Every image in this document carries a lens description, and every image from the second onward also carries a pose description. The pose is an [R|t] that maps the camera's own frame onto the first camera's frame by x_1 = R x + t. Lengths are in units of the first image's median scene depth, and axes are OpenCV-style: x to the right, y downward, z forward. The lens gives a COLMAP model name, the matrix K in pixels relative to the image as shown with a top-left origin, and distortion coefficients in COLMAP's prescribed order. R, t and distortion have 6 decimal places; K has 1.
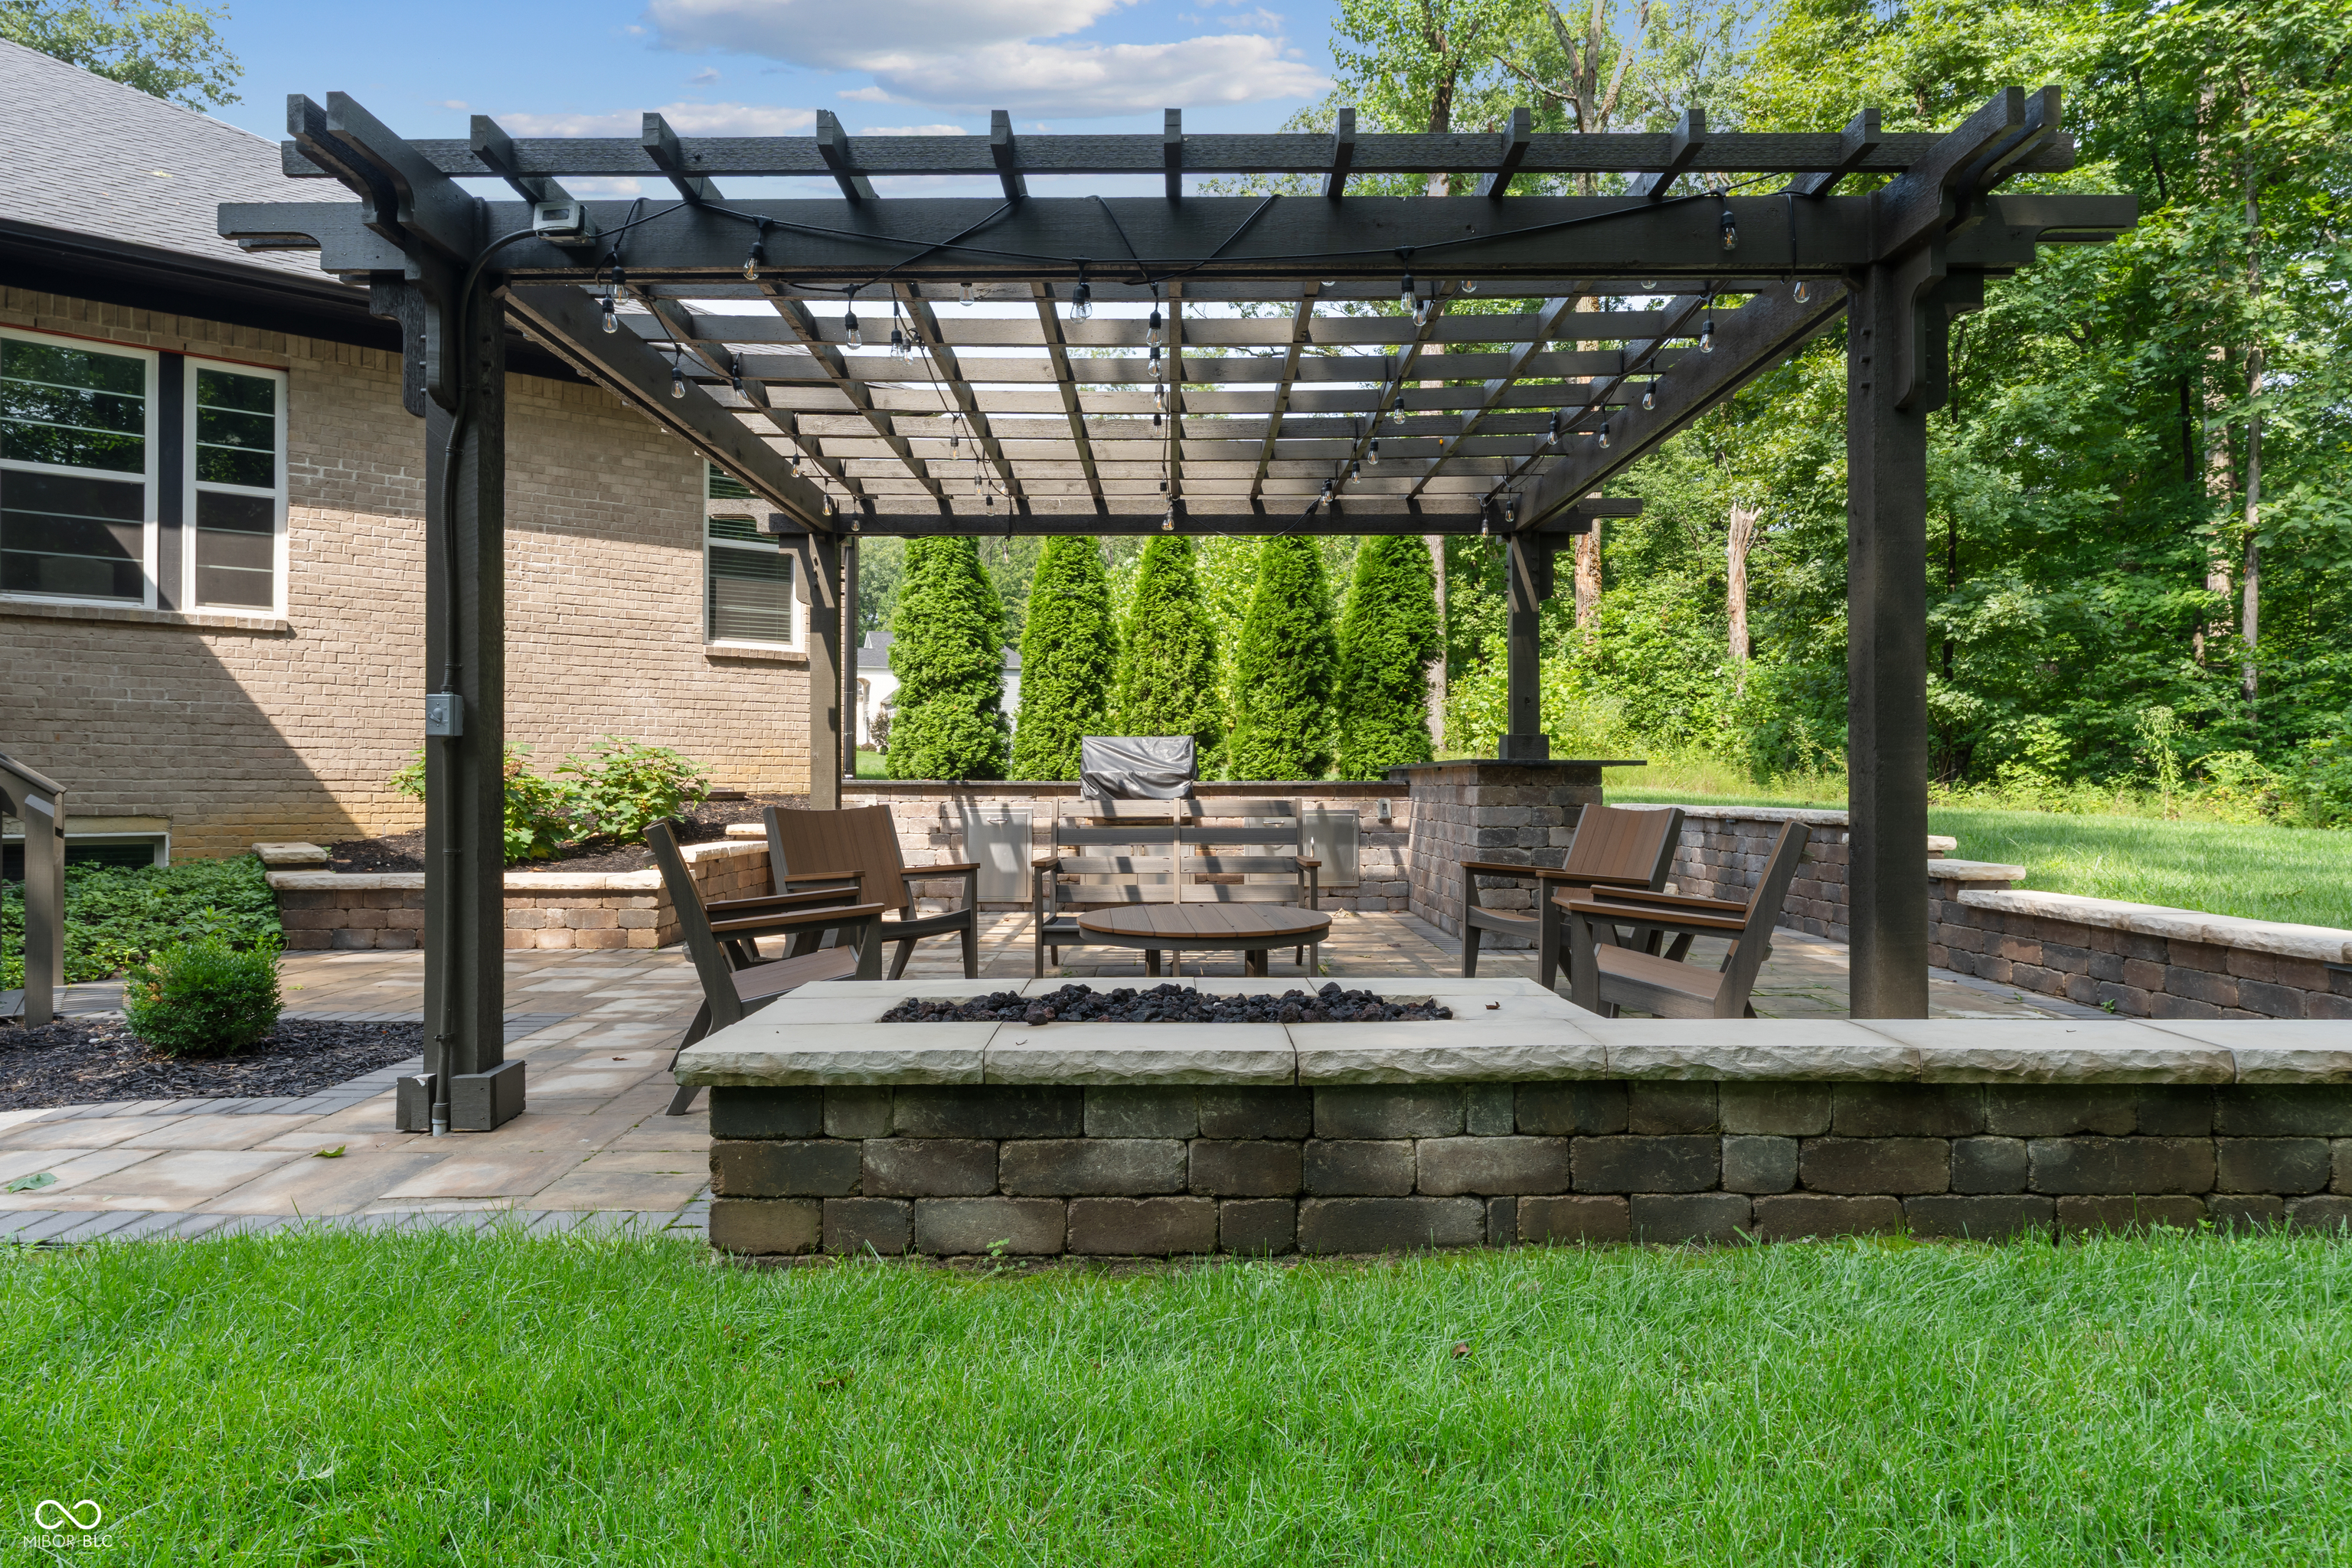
lens RADIAL K [[1397.4, 0, 1184.1], [0, 1397.4, 766.5], [0, 0, 1]] dist [0.004559, -0.002093]
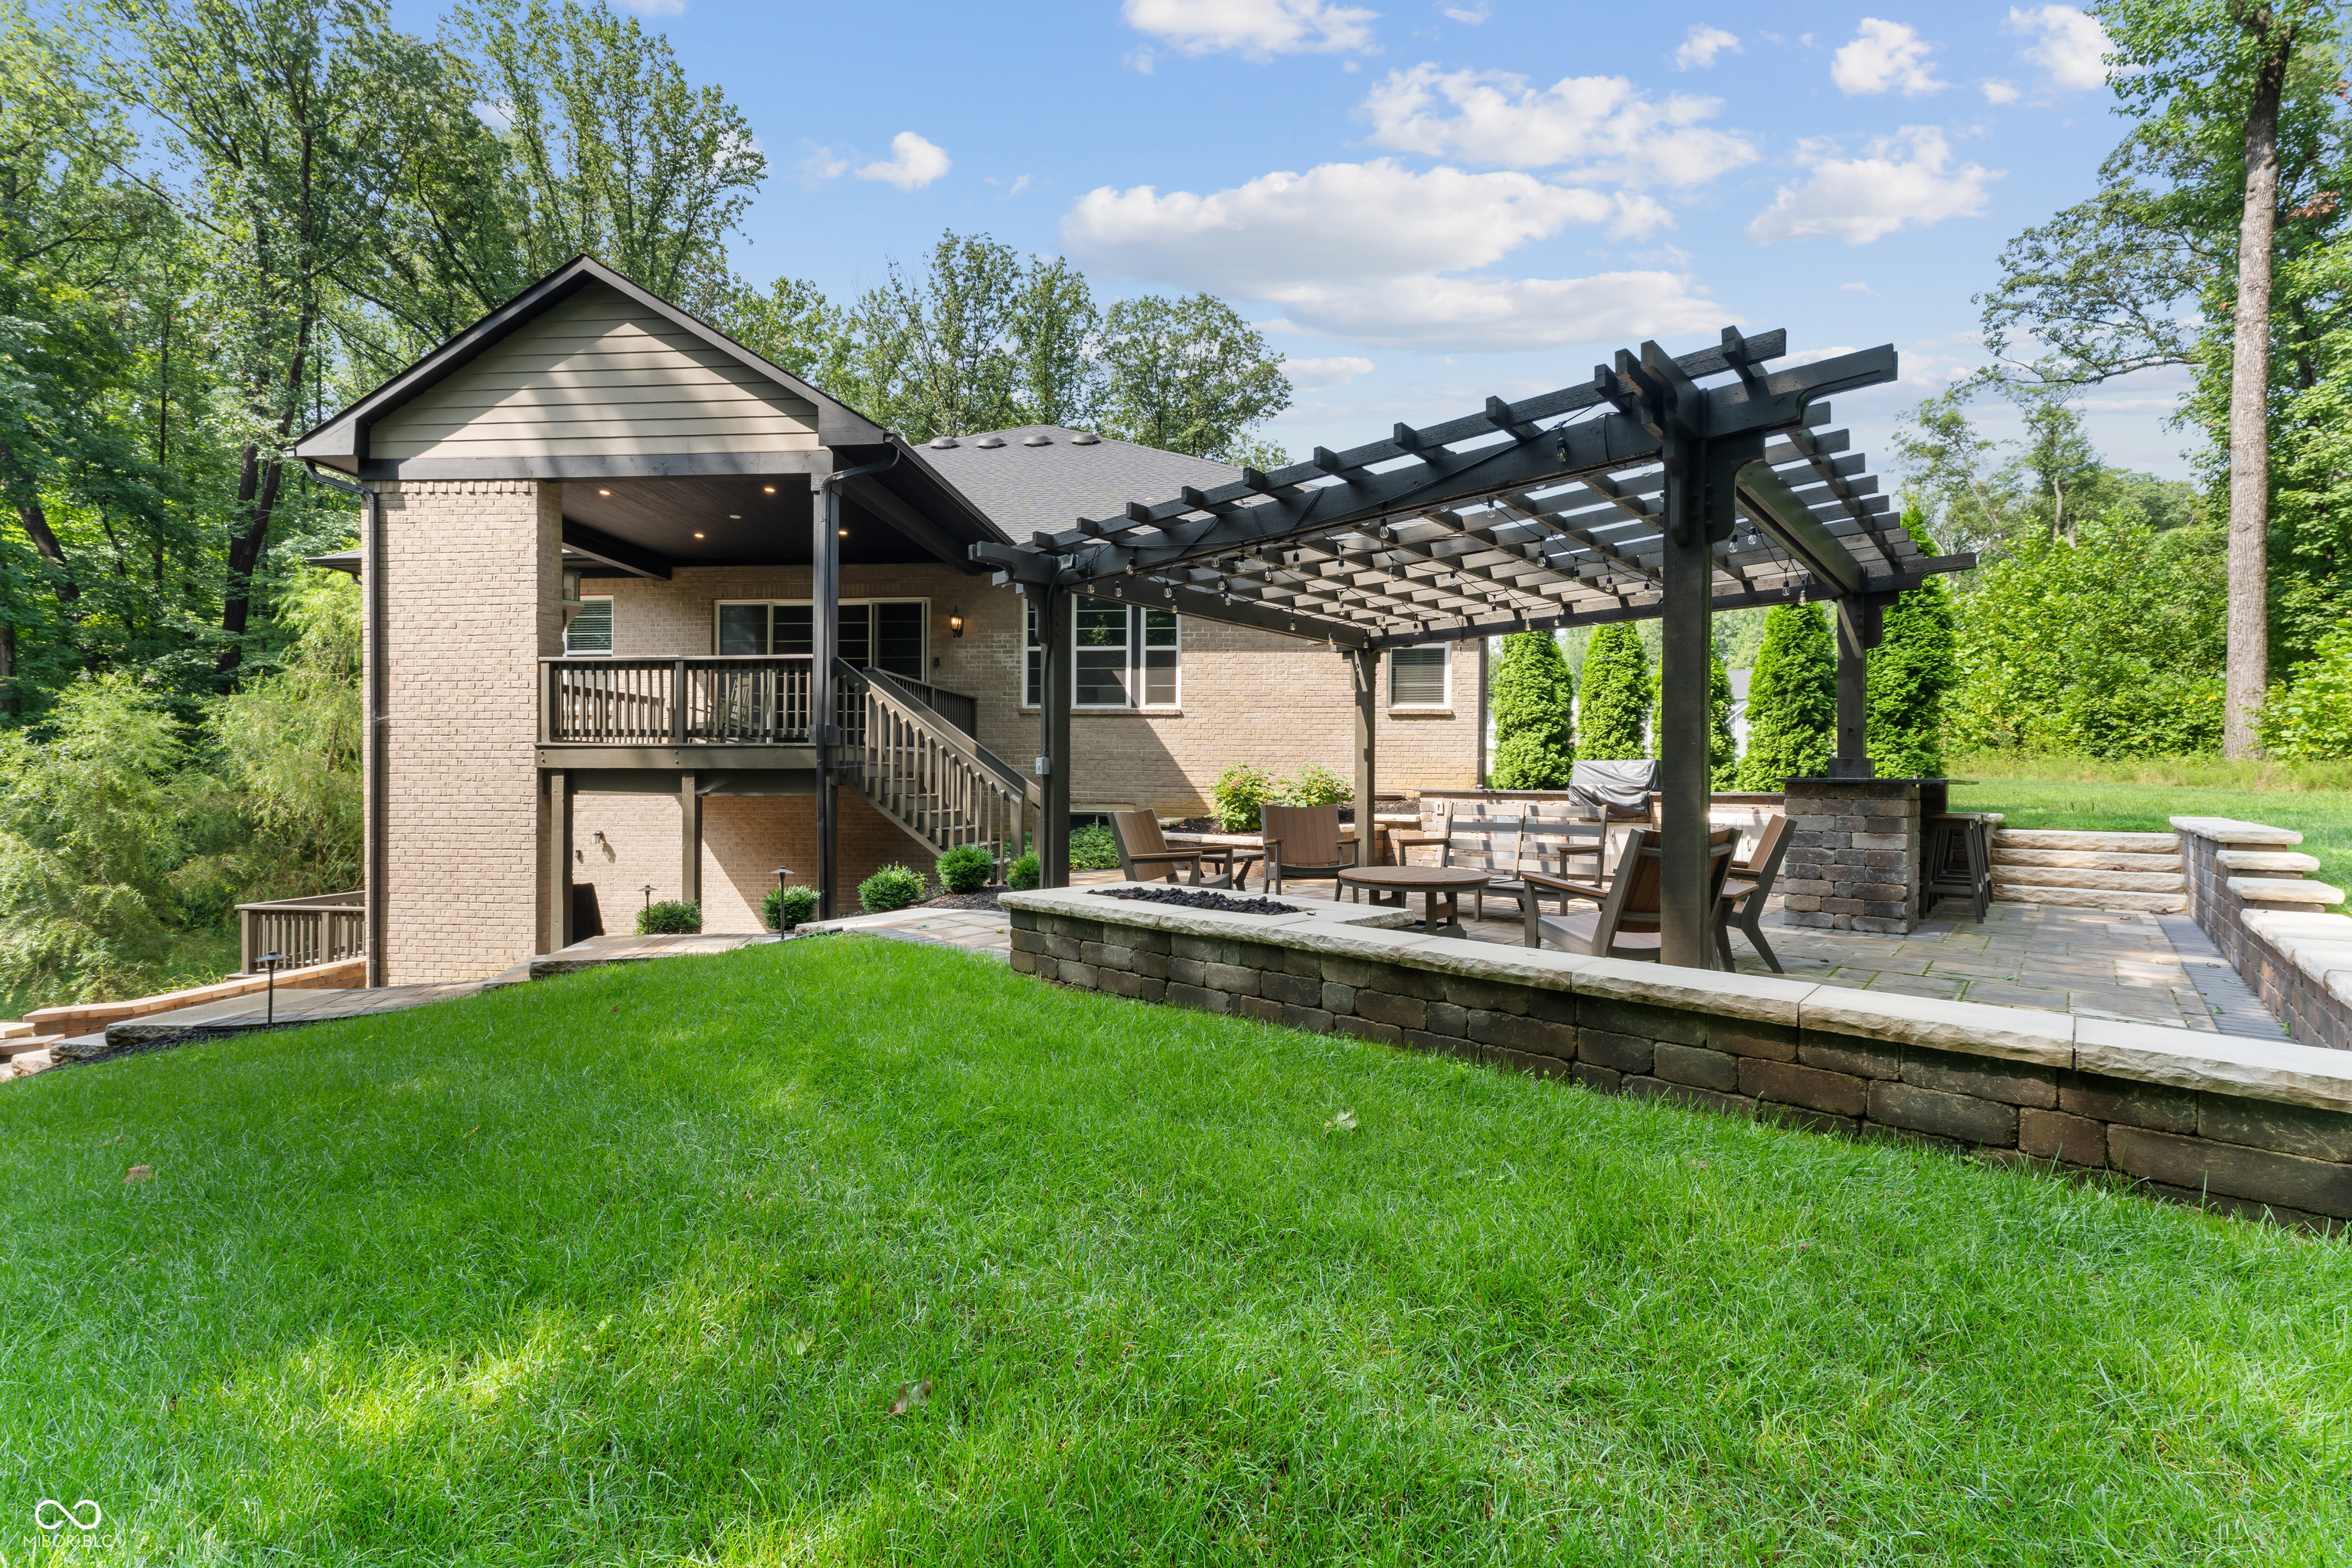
lens RADIAL K [[974.8, 0, 1163.4], [0, 974.8, 786.2], [0, 0, 1]] dist [0.004011, -0.000893]
pose [[0.714629, 0.005361, -0.699483, 0.291542], [0.003351, 0.999933, 0.011088, -0.006499], [0.699495, -0.010267, 0.714563, -0.033525]]
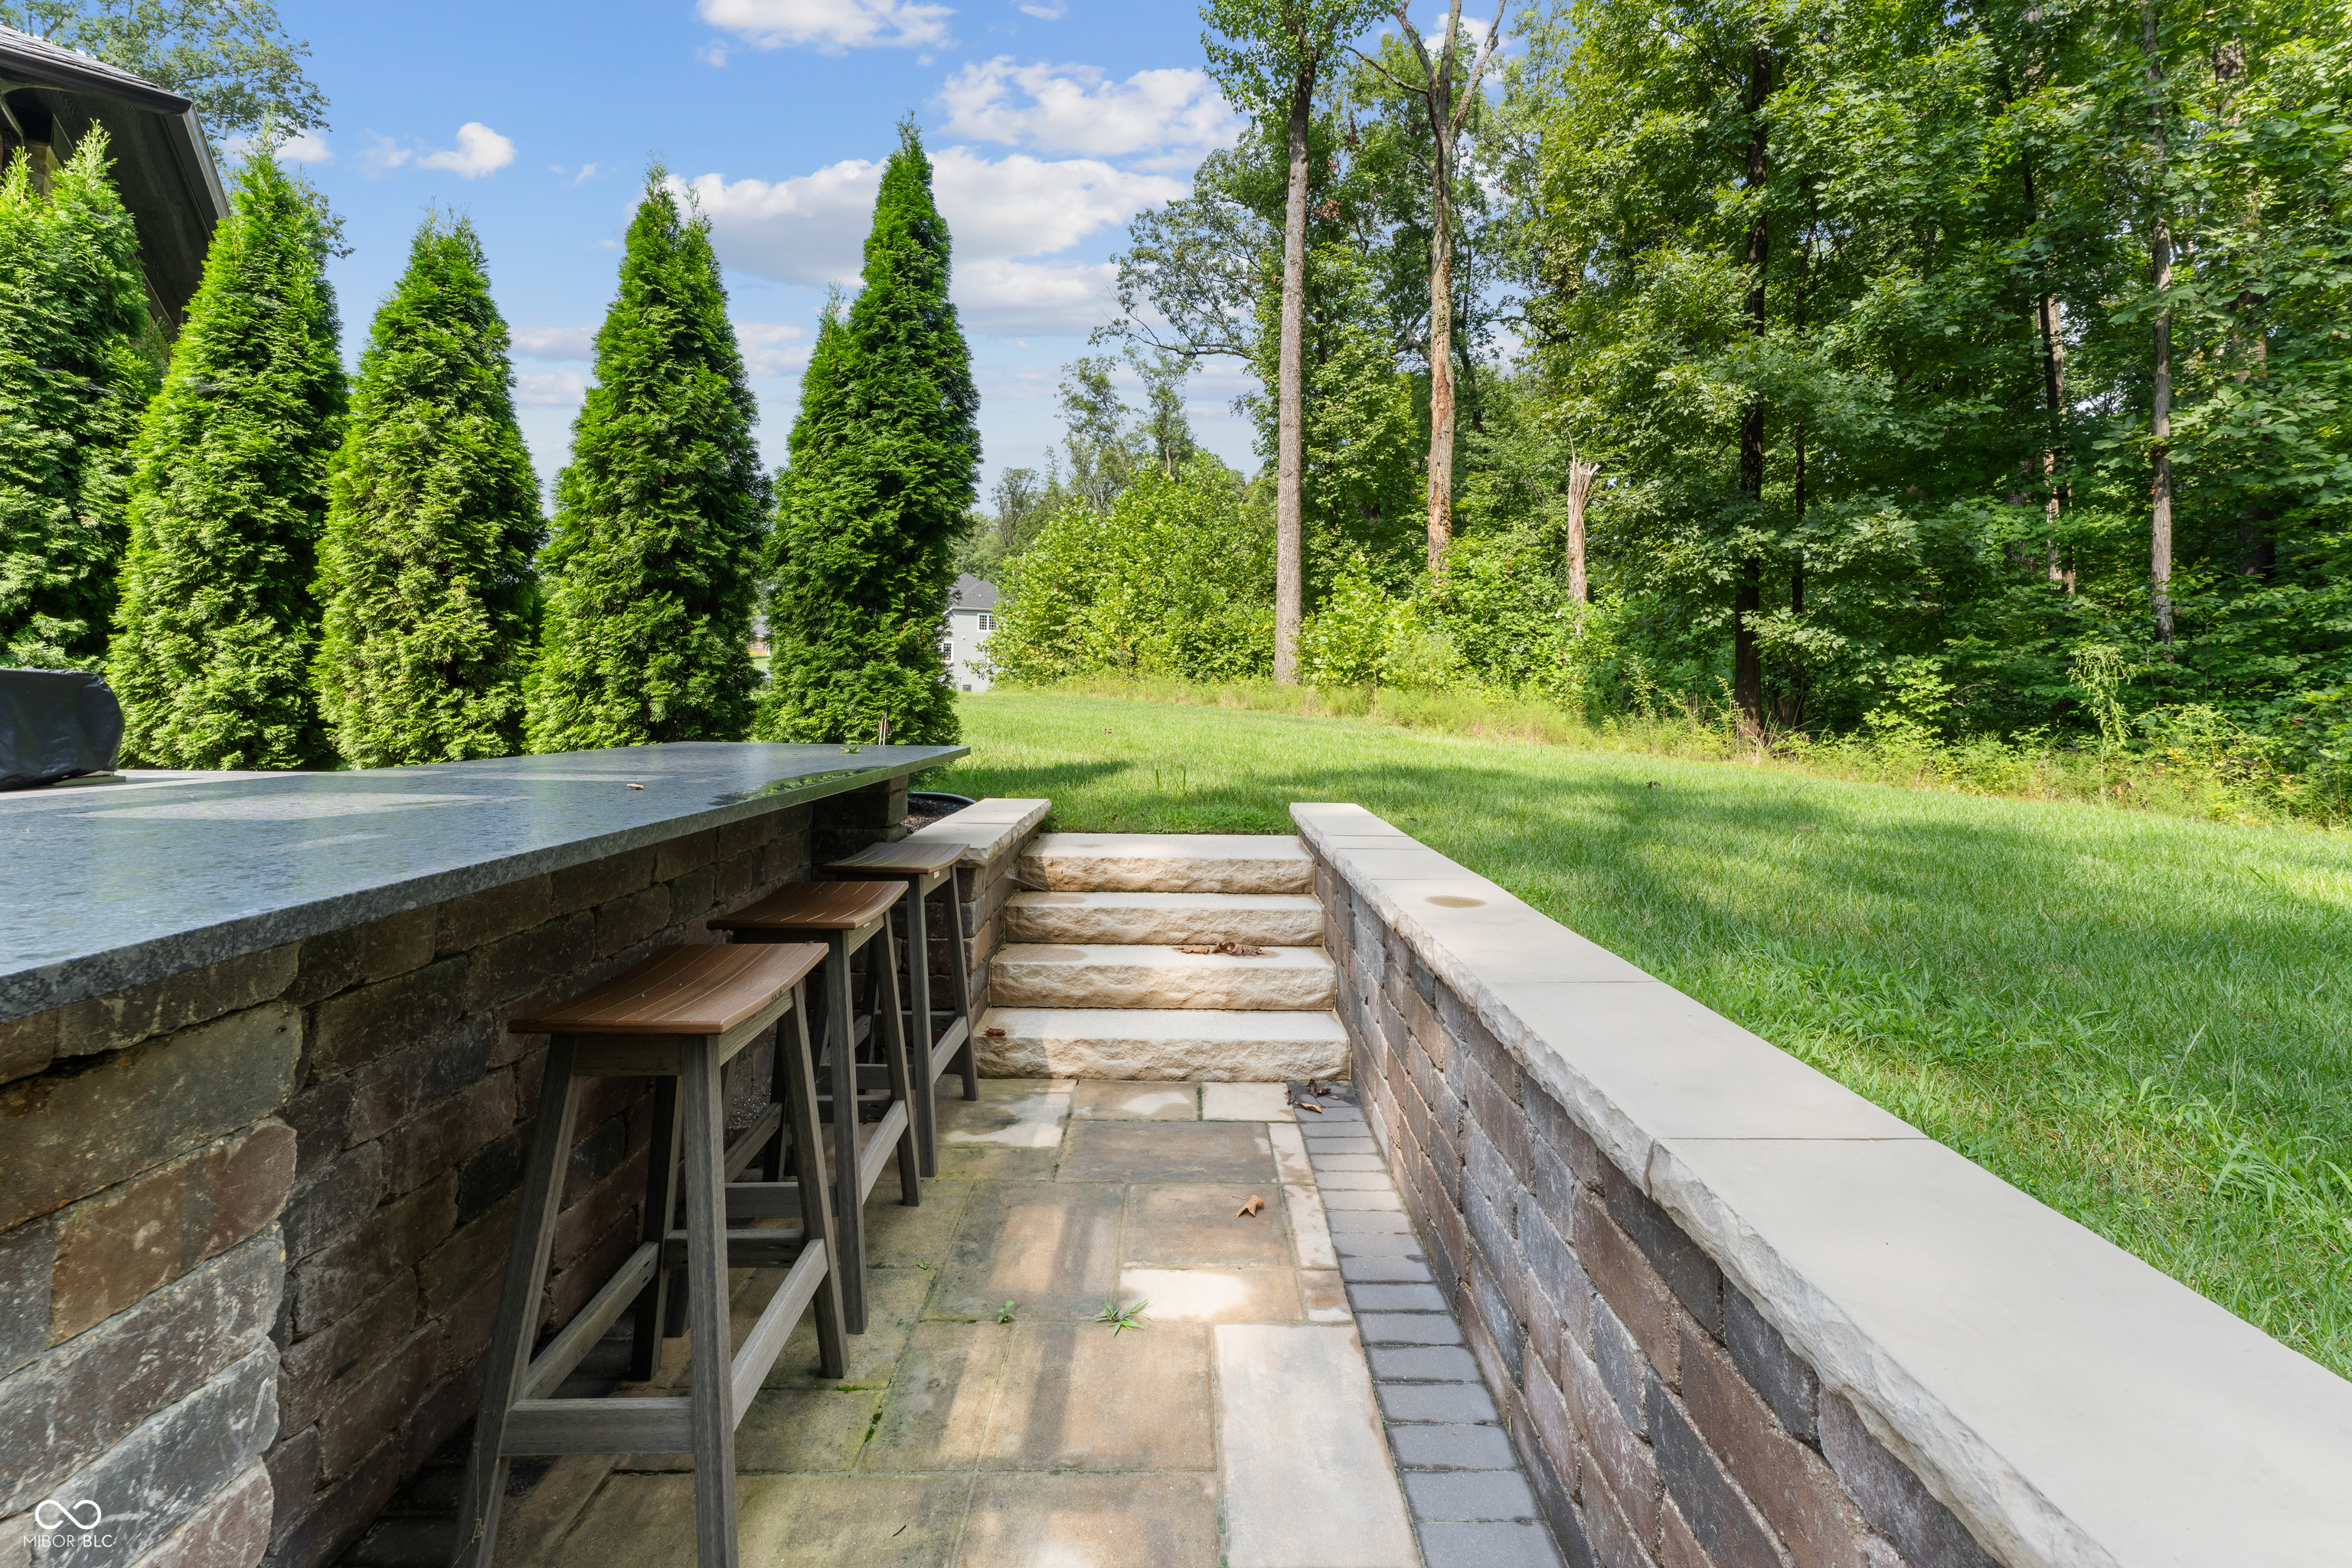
lens RADIAL K [[974.8, 0, 1192.7], [0, 974.8, 646.0], [0, 0, 1]] dist [0.004011, -0.000893]
pose [[0.999860, 0.013488, -0.009863, 0.282614], [-0.013898, 0.998989, -0.042742, -0.018210], [0.009277, 0.042873, 0.999037, 0.649023]]
